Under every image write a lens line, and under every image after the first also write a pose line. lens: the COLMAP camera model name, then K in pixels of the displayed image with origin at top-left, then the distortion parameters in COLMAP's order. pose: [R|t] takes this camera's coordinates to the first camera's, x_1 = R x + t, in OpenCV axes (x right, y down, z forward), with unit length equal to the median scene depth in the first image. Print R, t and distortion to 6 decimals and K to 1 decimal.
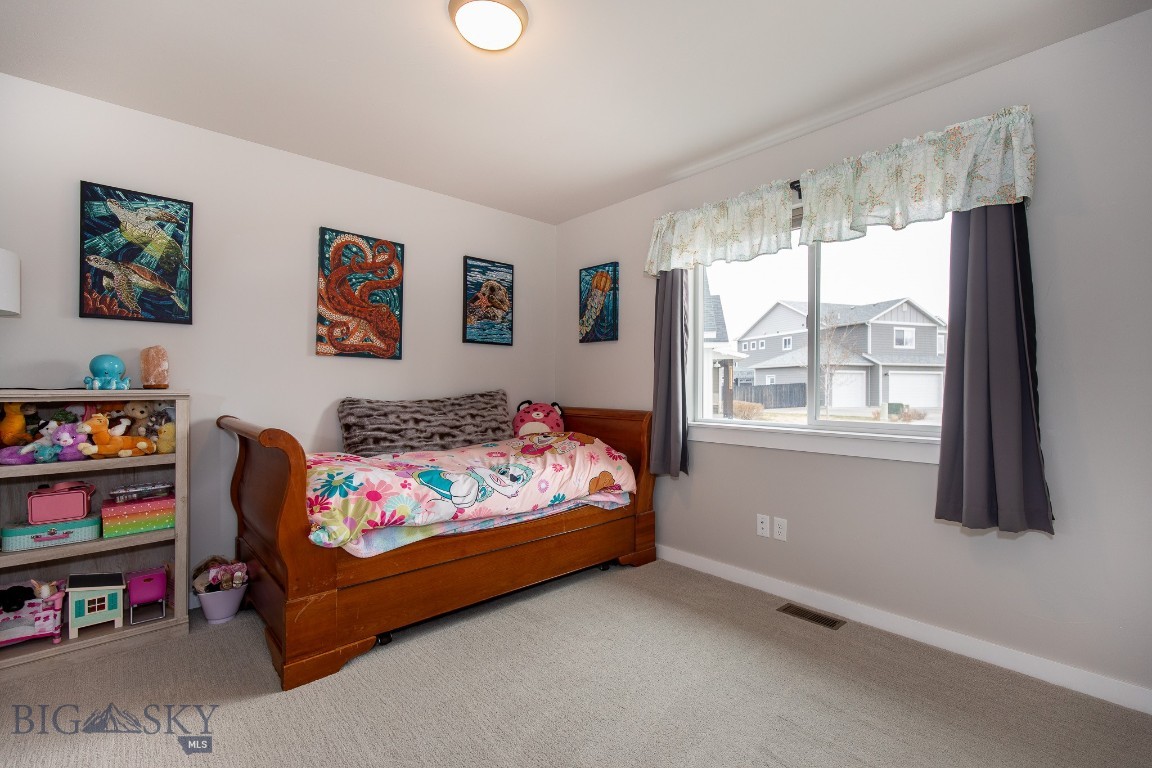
lens RADIAL K [[525.4, 0, 579.4], [0, 525.4, 386.6], [0, 0, 1]] dist [0.008646, -0.002996]
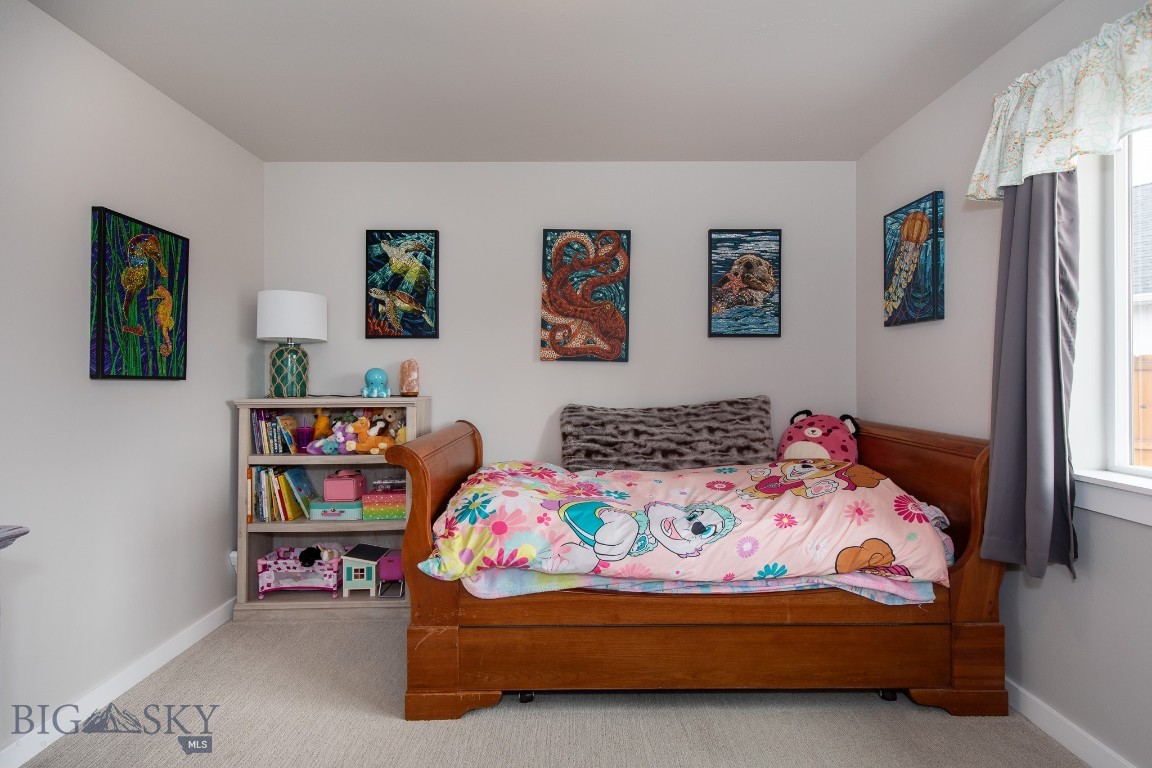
lens RADIAL K [[525.4, 0, 568.0], [0, 525.4, 375.1], [0, 0, 1]] dist [0.008646, -0.002996]
pose [[0.739856, -0.008032, -0.672718, 0.195313], [0.006139, 0.999968, -0.005187, -0.027297], [0.672738, -0.000292, 0.739881, 0.307537]]
